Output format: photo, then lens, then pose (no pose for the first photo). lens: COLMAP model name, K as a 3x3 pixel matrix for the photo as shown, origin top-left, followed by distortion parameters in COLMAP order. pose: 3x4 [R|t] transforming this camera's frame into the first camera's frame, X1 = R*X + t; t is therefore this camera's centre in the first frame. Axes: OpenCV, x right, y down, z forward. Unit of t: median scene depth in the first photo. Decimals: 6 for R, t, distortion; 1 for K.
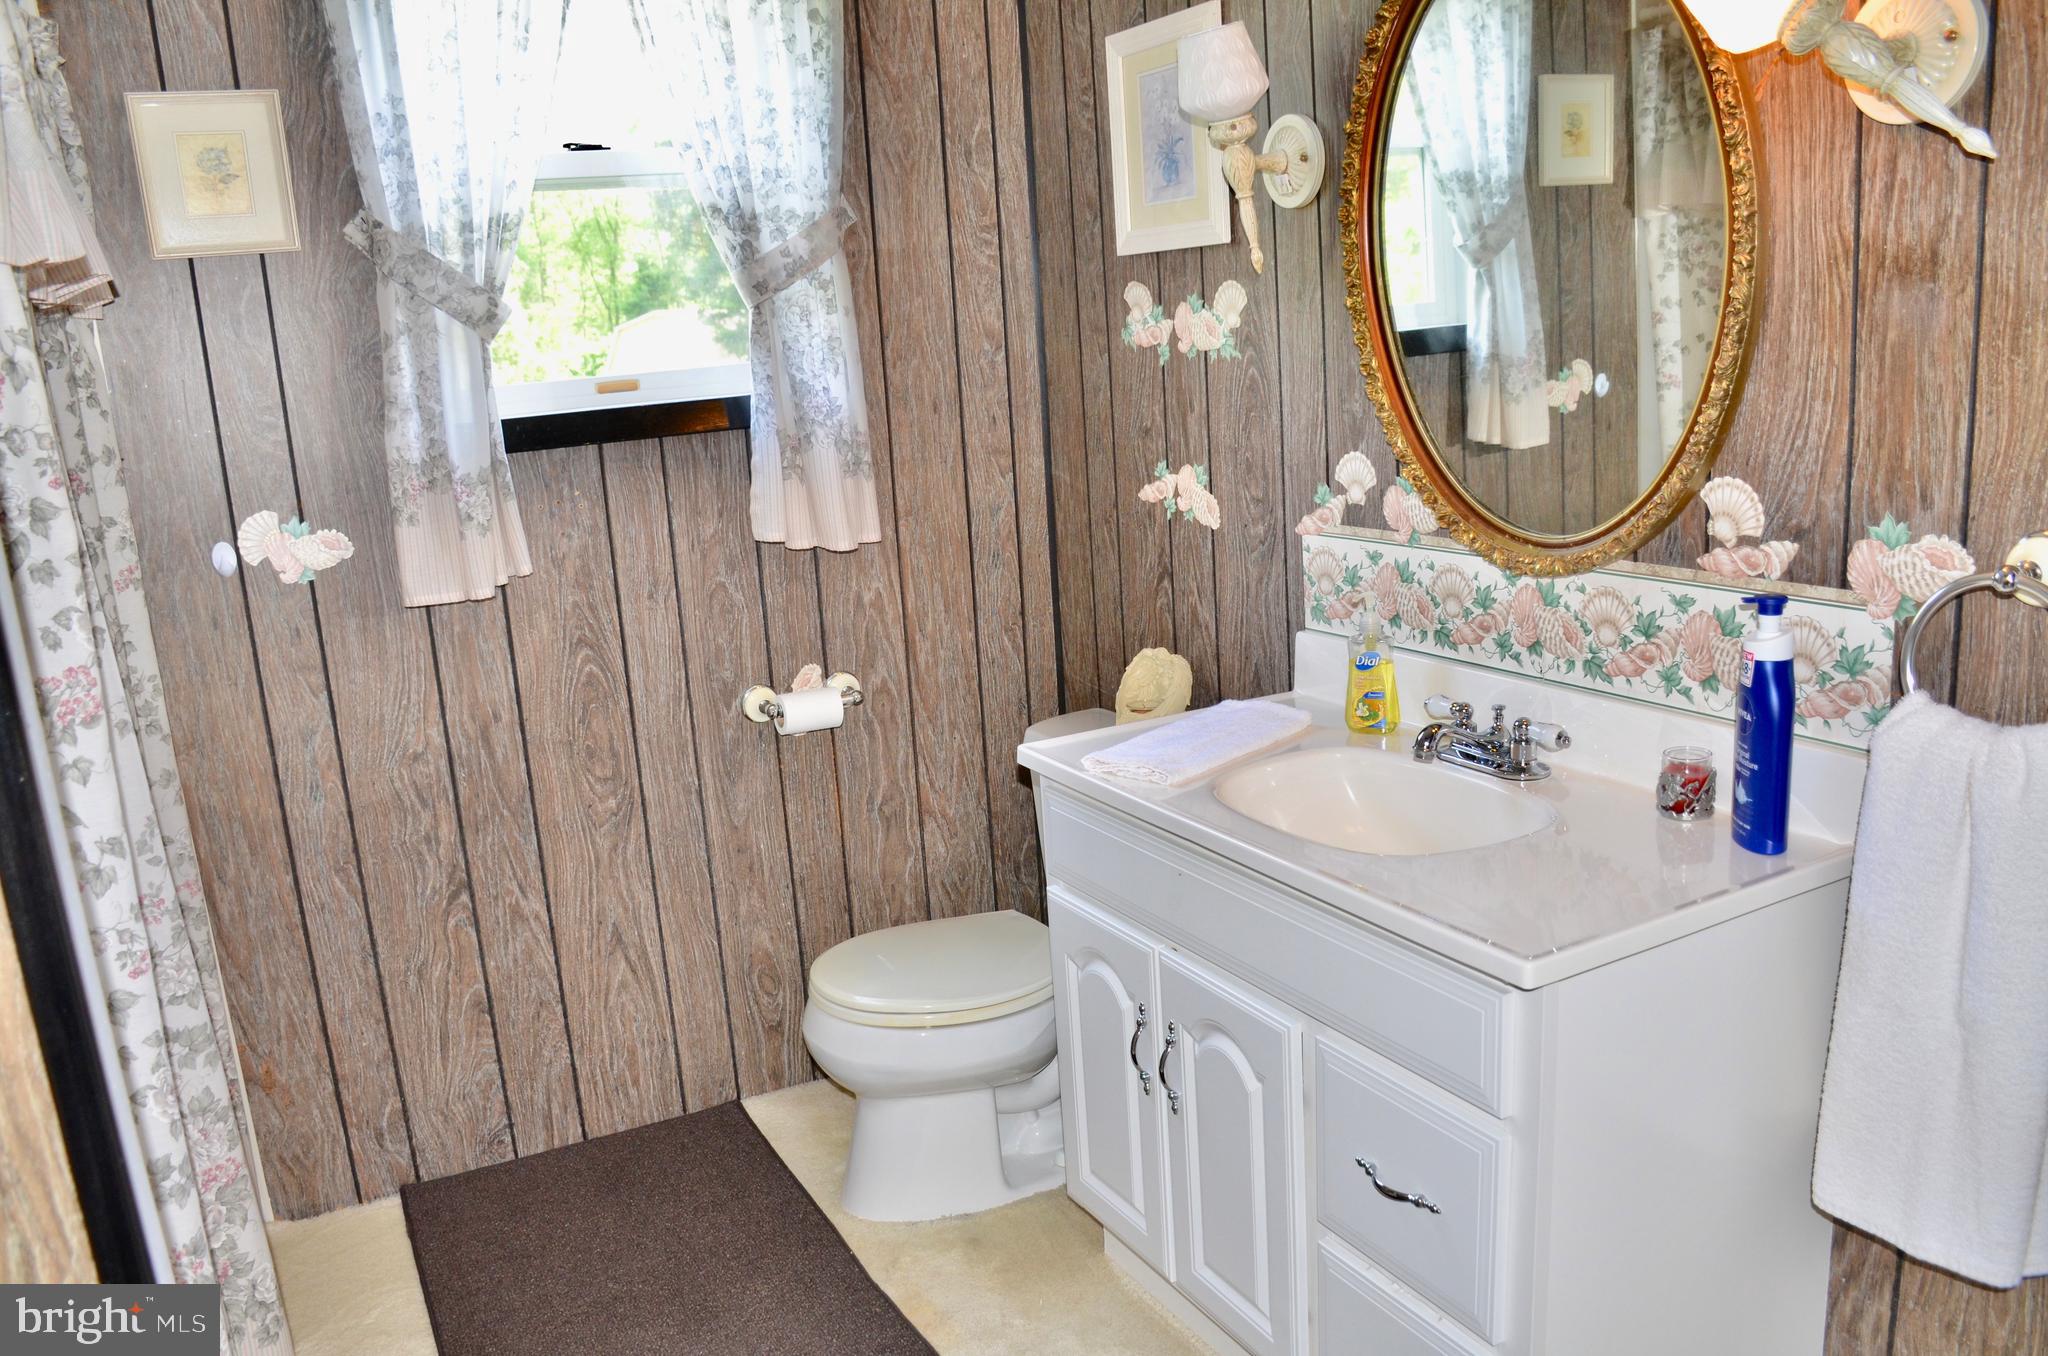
lens RADIAL K [[1603.3, 0, 1025.2], [0, 1603.3, 698.7], [0, 0, 1]] dist [-0.132904, 0.089205]
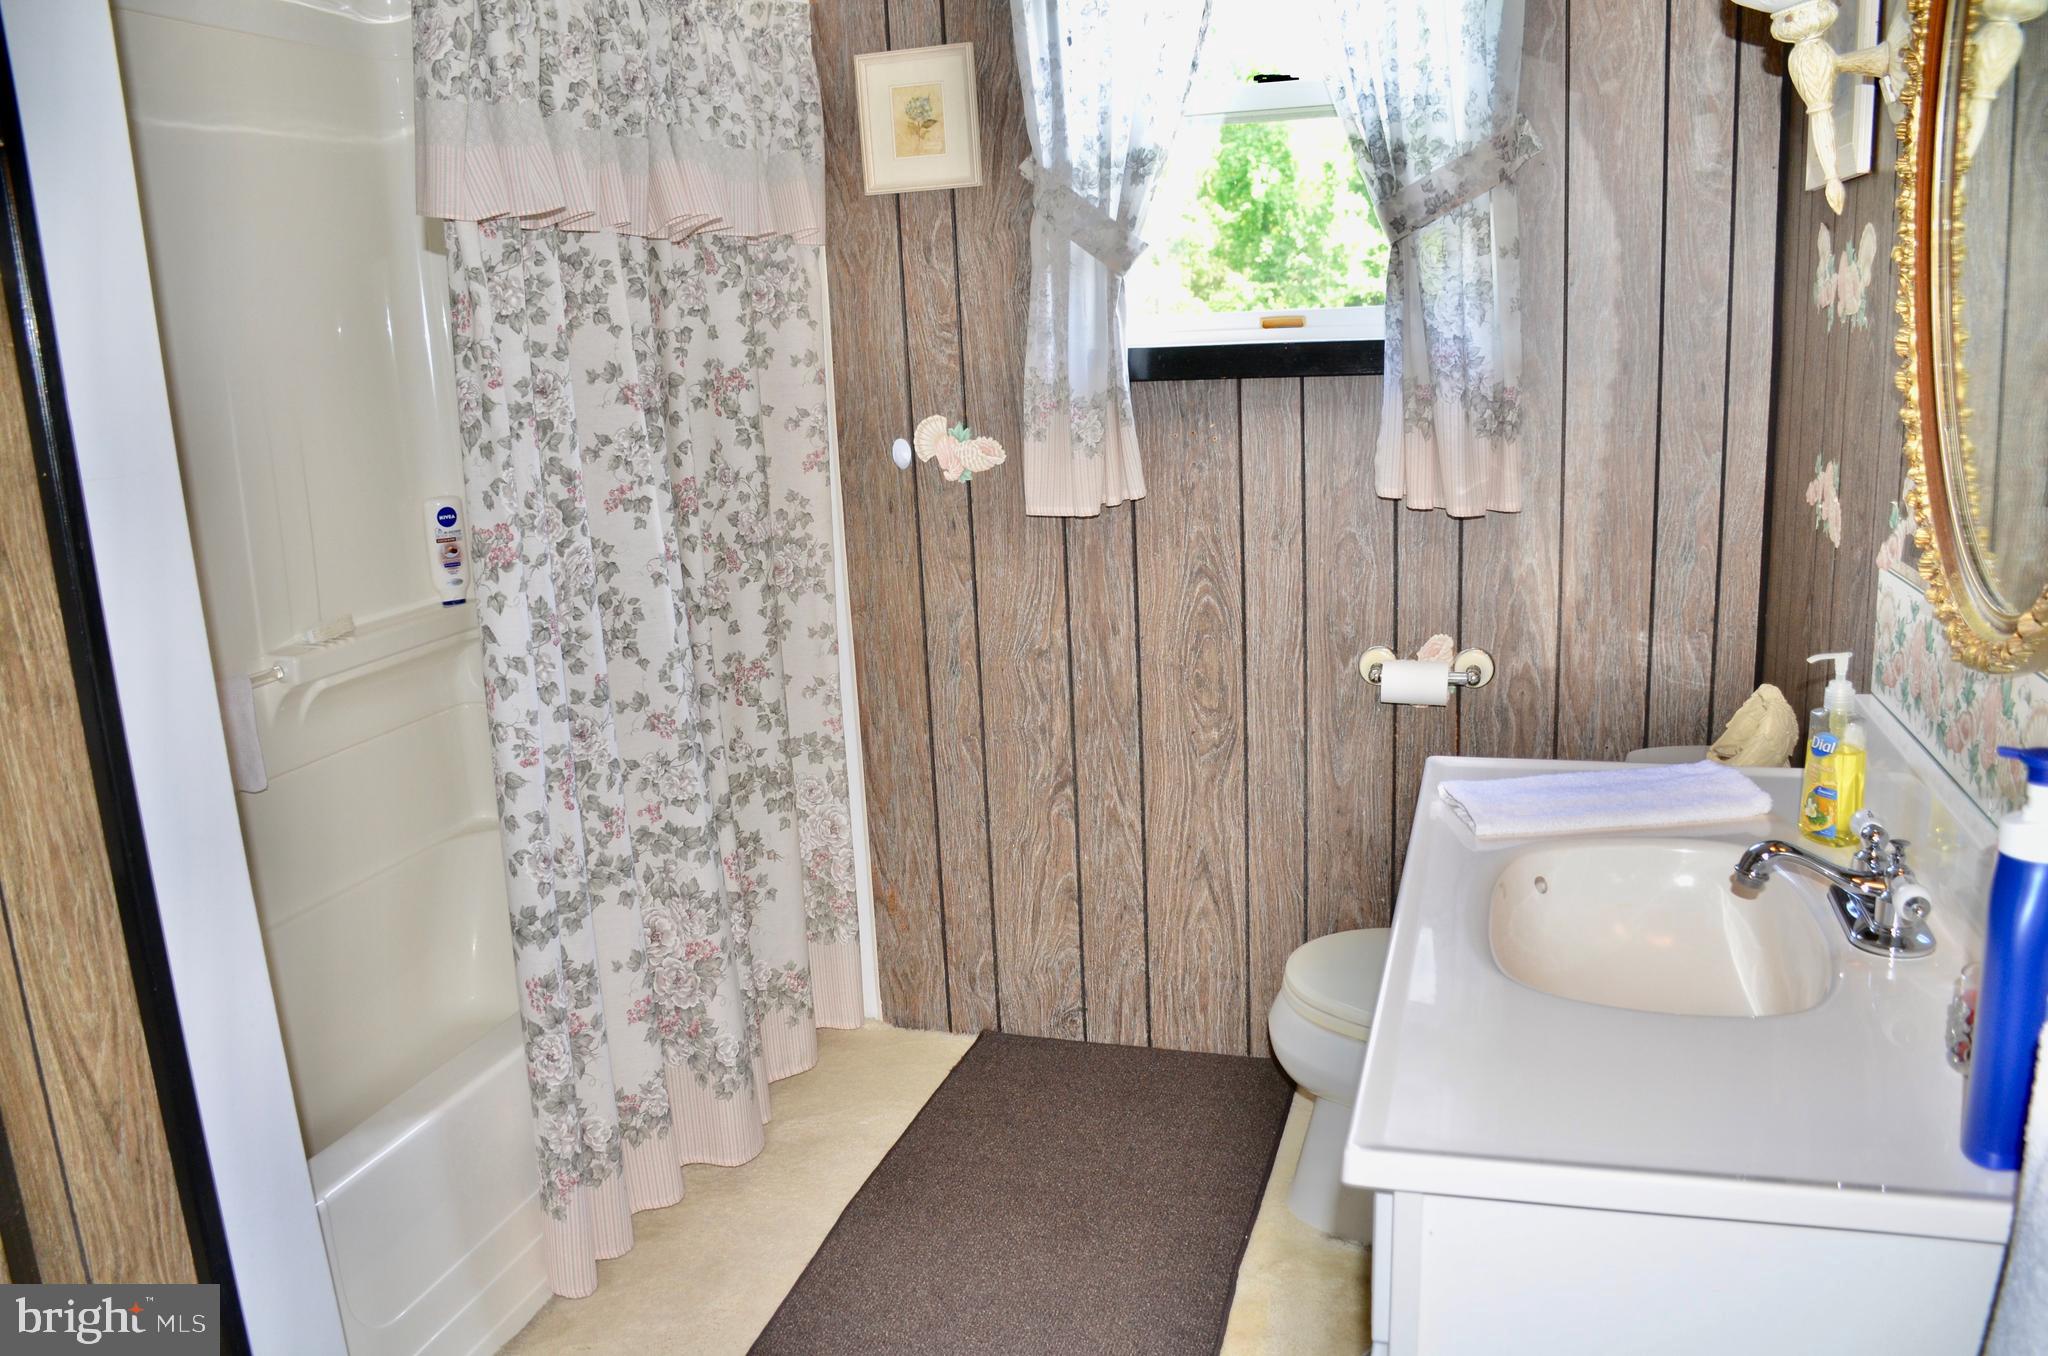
lens RADIAL K [[1603.3, 0, 1013.2], [0, 1603.3, 696.2], [0, 0, 1]] dist [-0.132904, 0.089205]
pose [[0.715191, 0.193907, -0.671492, 0.342616], [-0.162513, 0.980548, 0.110065, -0.051721], [0.679773, 0.030409, 0.732792, 0.172696]]
